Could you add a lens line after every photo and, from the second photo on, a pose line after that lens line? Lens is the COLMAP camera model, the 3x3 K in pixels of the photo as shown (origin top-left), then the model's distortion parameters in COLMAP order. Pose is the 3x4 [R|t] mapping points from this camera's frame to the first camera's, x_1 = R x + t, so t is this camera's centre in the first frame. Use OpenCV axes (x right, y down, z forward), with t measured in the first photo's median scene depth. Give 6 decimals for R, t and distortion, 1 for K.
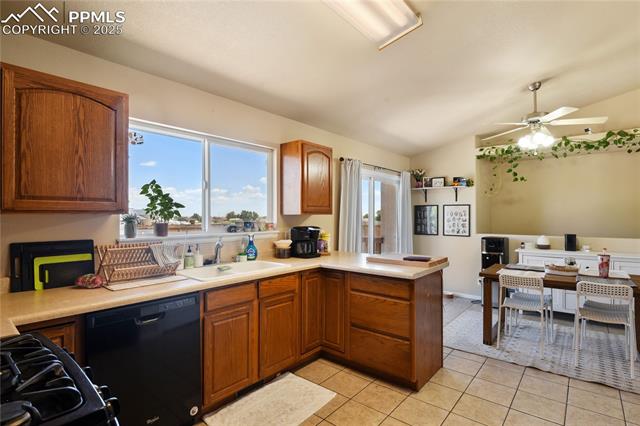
lens RADIAL K [[314.2, 0, 320.4], [0, 314.2, 213.8], [0, 0, 1]] dist [-0.008963, 0.002007]
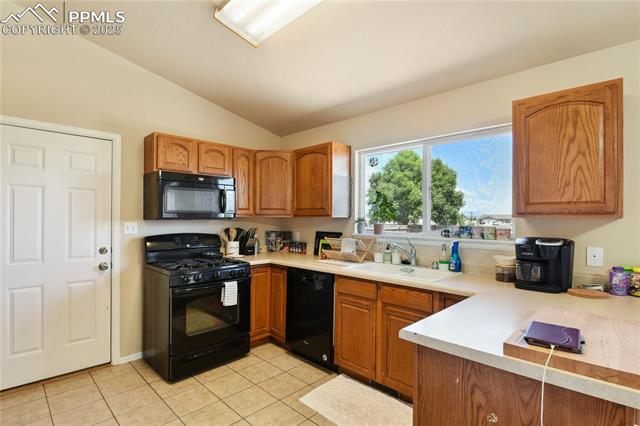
lens RADIAL K [[314.2, 0, 317.7], [0, 314.2, 217.5], [0, 0, 1]] dist [-0.008963, 0.002007]
pose [[-0.079037, -0.001852, -0.996870, 0.478390], [-0.000888, 0.999998, -0.001788, 0.003091], [0.996871, 0.000744, -0.079038, 0.516157]]
